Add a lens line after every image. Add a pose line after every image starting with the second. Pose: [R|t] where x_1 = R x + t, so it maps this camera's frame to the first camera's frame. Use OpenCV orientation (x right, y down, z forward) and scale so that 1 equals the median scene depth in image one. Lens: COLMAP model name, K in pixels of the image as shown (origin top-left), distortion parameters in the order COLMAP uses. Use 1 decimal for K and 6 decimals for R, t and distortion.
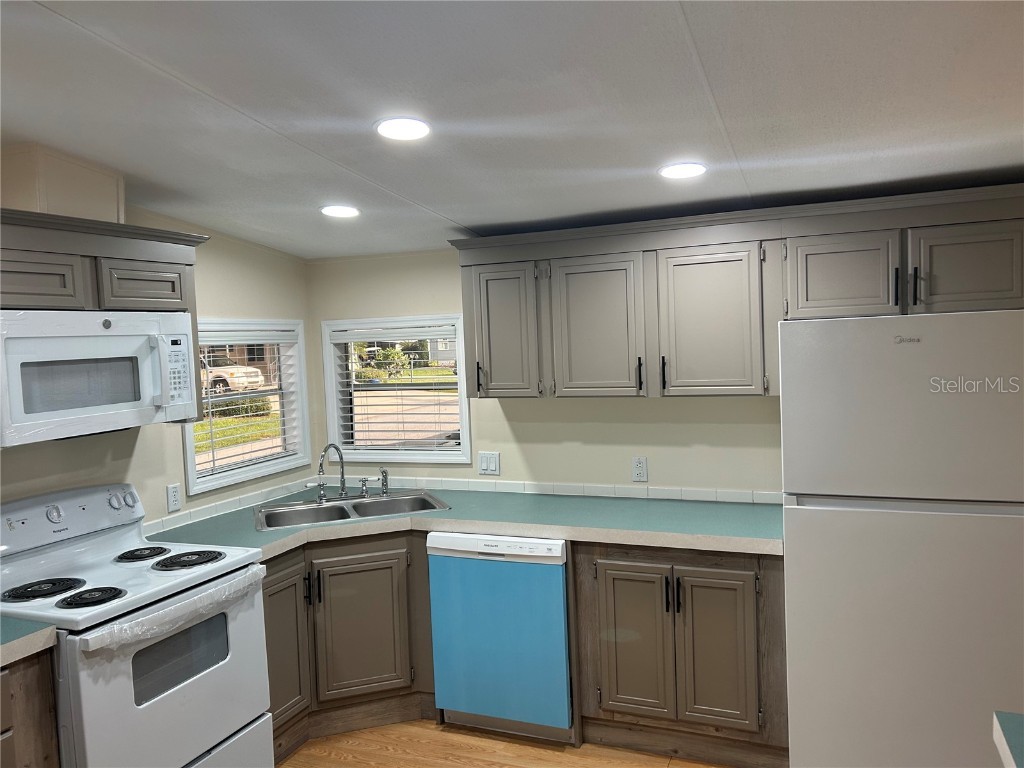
lens RADIAL K [[761.7, 0, 508.3], [0, 761.7, 385.8], [0, 0, 1]] dist [0.073078, -0.096002]
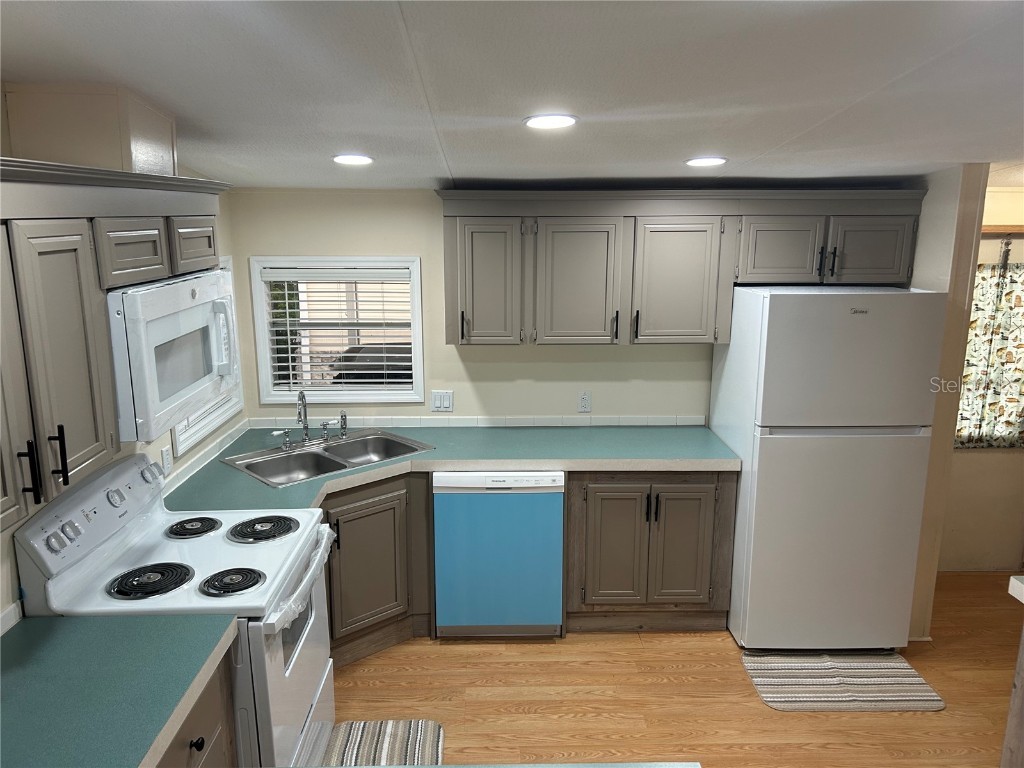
lens RADIAL K [[762.5, 0, 503.8], [0, 762.5, 386.6], [0, 0, 1]] dist [0.073198, -0.092381]
pose [[0.918207, -0.044945, 0.393544, -0.459768], [-0.012559, 0.989739, 0.142336, -0.088750], [-0.395903, -0.135636, 0.908220, 0.003581]]
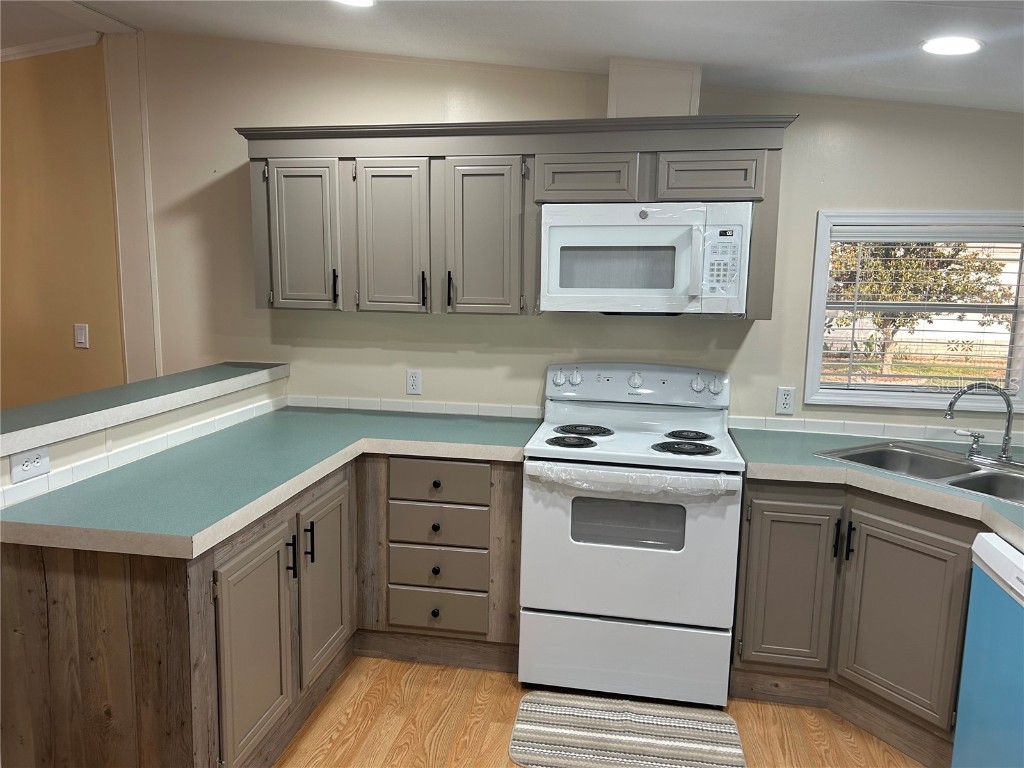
lens RADIAL K [[762.5, 0, 503.8], [0, 762.5, 386.6], [0, 0, 1]] dist [0.073198, -0.092381]
pose [[0.214178, 0.186882, -0.958751, 0.448234], [-0.083756, 0.981426, 0.172591, -0.009424], [0.973197, 0.043336, 0.225852, 0.475916]]
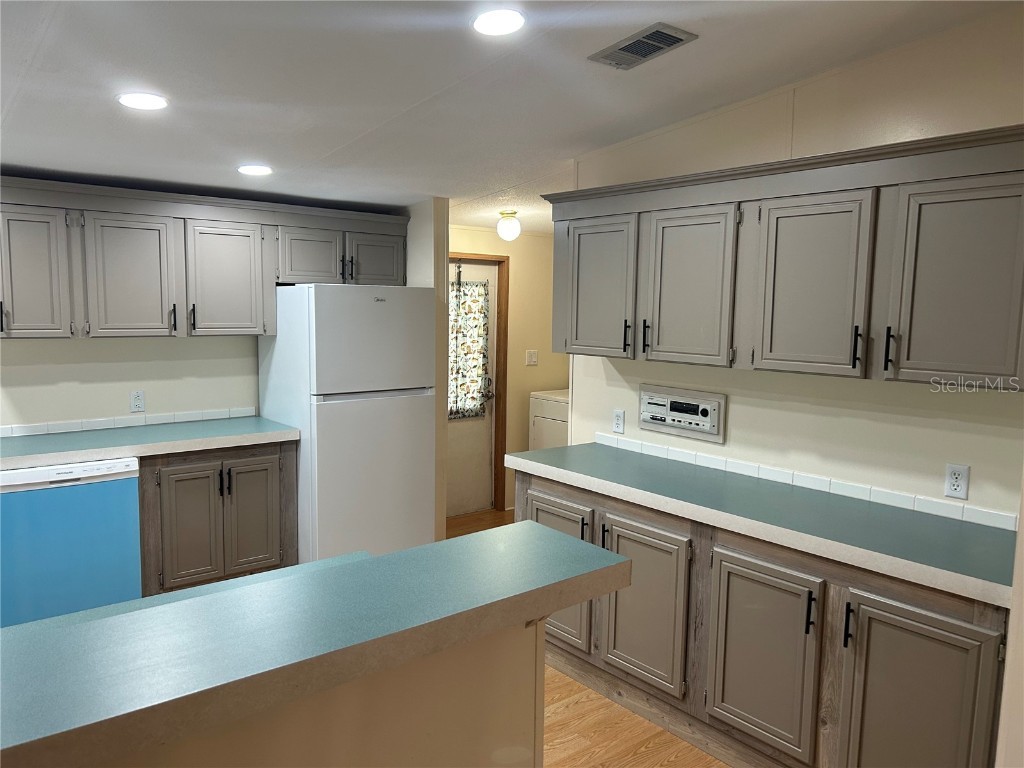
lens RADIAL K [[765.6, 0, 510.7], [0, 765.6, 385.8], [0, 0, 1]] dist [0.065607, -0.110595]
pose [[0.468109, -0.046976, 0.882421, -0.700659], [0.016926, 0.998879, 0.044196, 0.050292], [-0.883509, -0.005753, 0.468380, -0.065854]]
